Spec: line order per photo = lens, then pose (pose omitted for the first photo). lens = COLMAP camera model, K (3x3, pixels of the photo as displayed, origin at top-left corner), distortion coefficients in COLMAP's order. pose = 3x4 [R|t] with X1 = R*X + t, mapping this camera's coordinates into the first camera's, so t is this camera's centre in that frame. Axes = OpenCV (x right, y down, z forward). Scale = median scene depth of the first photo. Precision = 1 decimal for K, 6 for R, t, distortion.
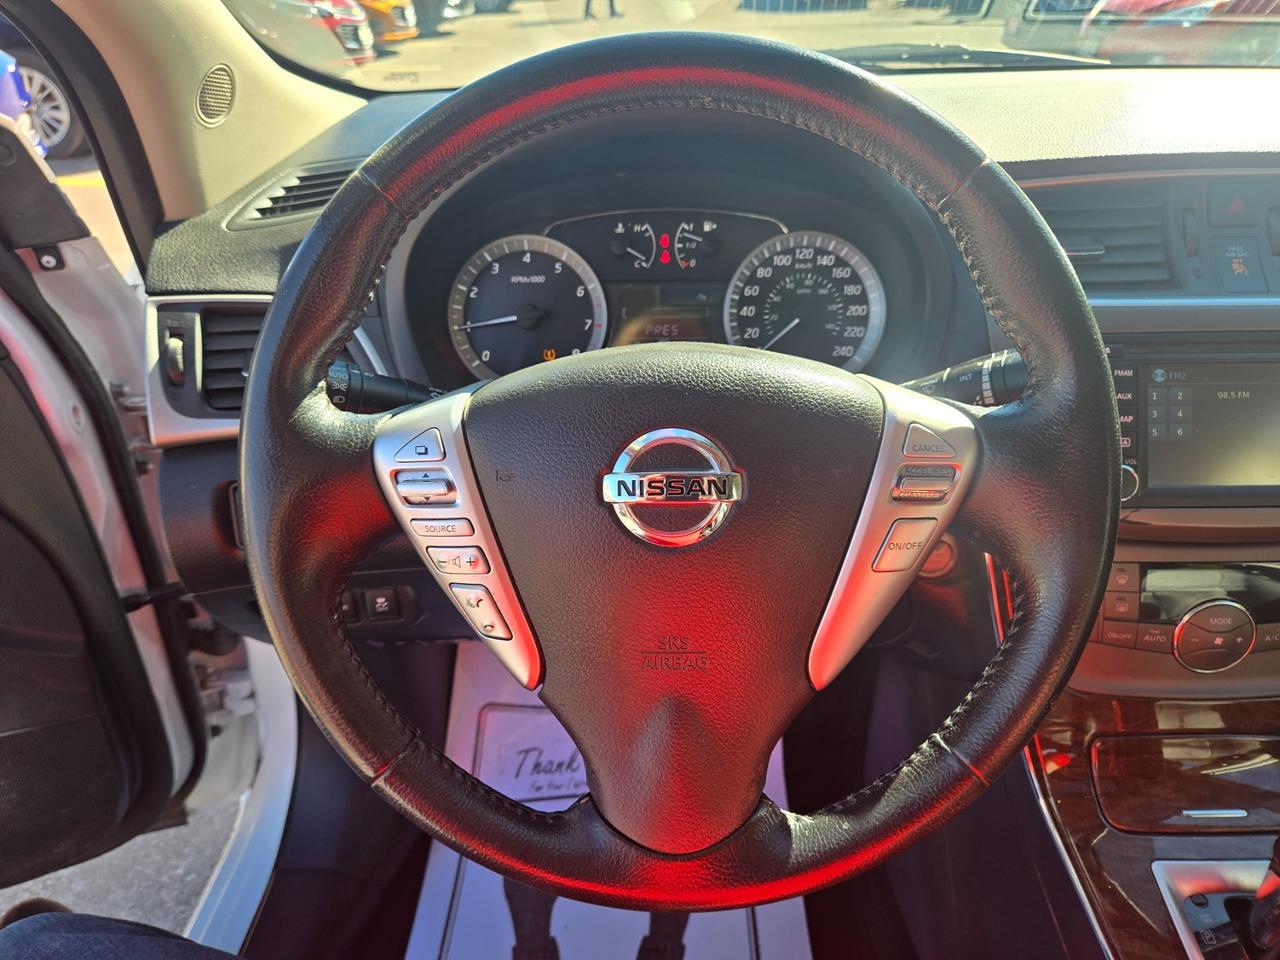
lens RADIAL K [[892.9, 0, 640.0], [0, 892.9, 480.0], [0, 0, 1]] dist [0.055554, -0.084234]
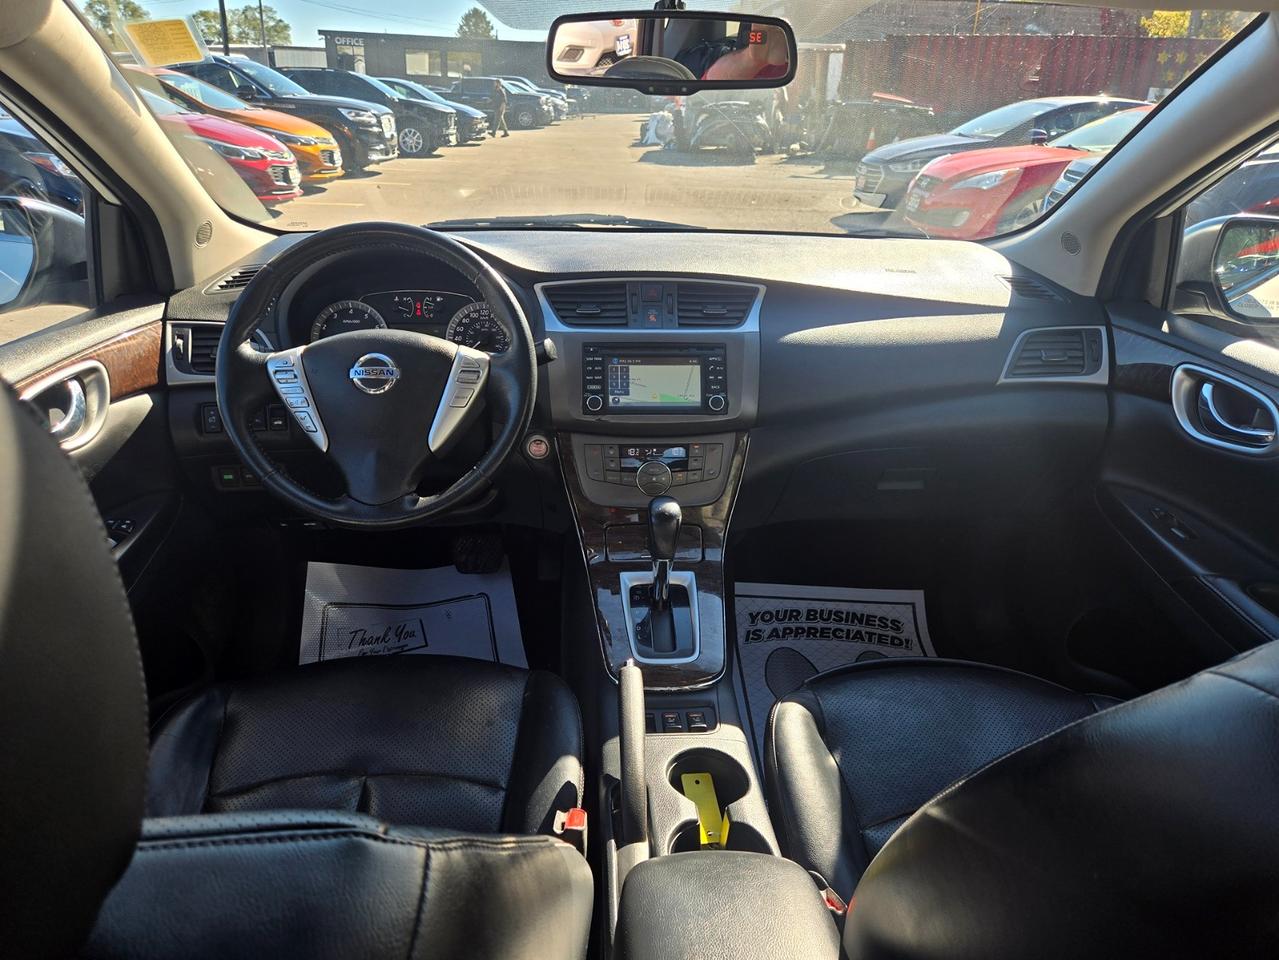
lens RADIAL K [[837.6, 0, 642.3], [0, 837.6, 500.2], [0, 0, 1]] dist [0.007331, -0.024829]
pose [[0.994387, 0.000039, 0.105801, 0.345940], [0.010080, 0.995416, -0.095105, 0.387305], [-0.105320, 0.095637, 0.989829, -0.975449]]
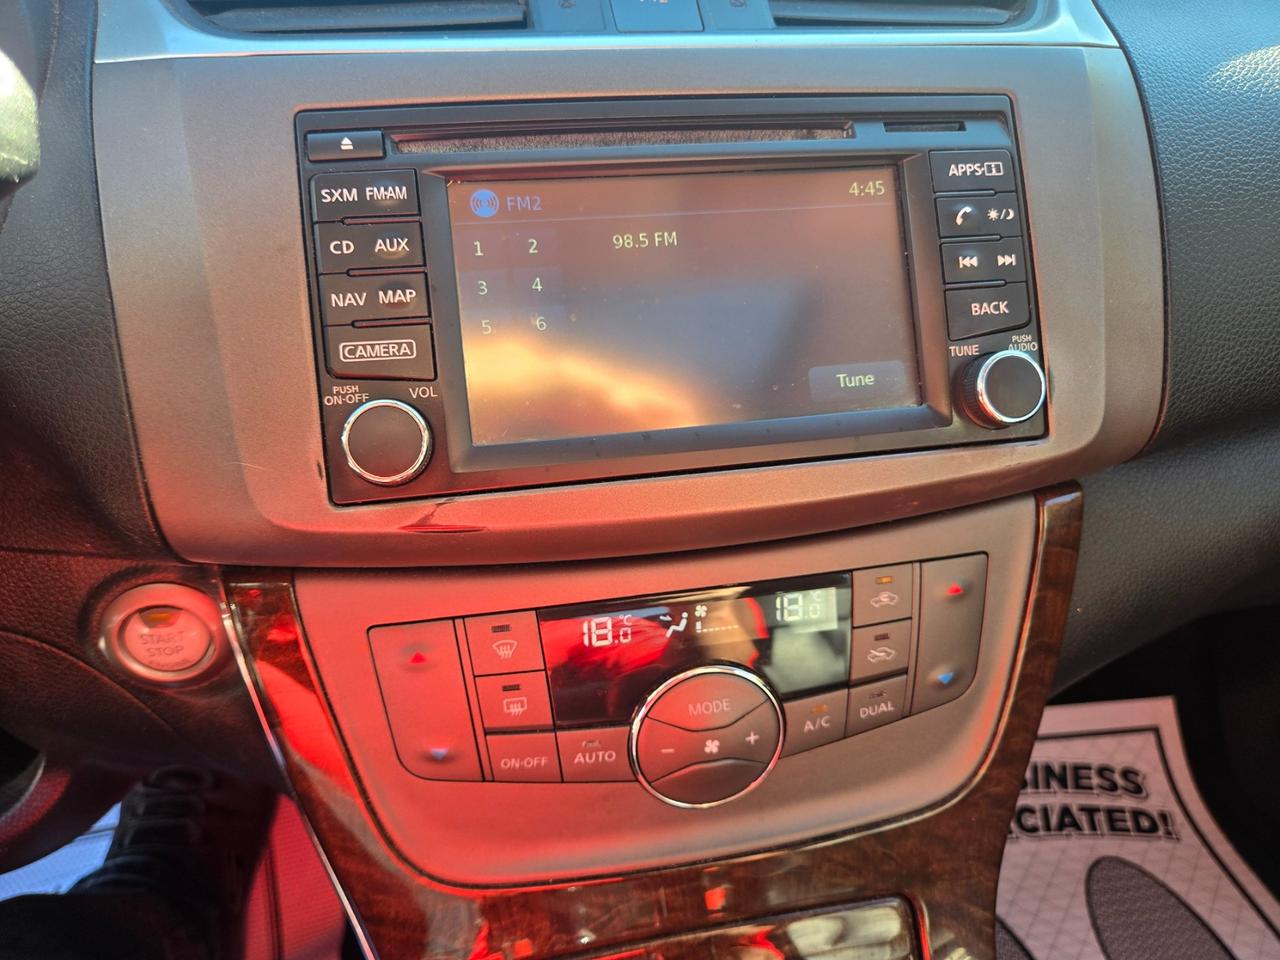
lens RADIAL K [[892.9, 0, 640.0], [0, 892.9, 480.0], [0, 0, 1]] dist [0.055554, -0.084234]
pose [[0.974849, -0.088358, 0.204602, 0.458042], [0.098245, 0.994411, -0.038657, 0.041503], [-0.200043, 0.057786, 0.978082, 0.454917]]
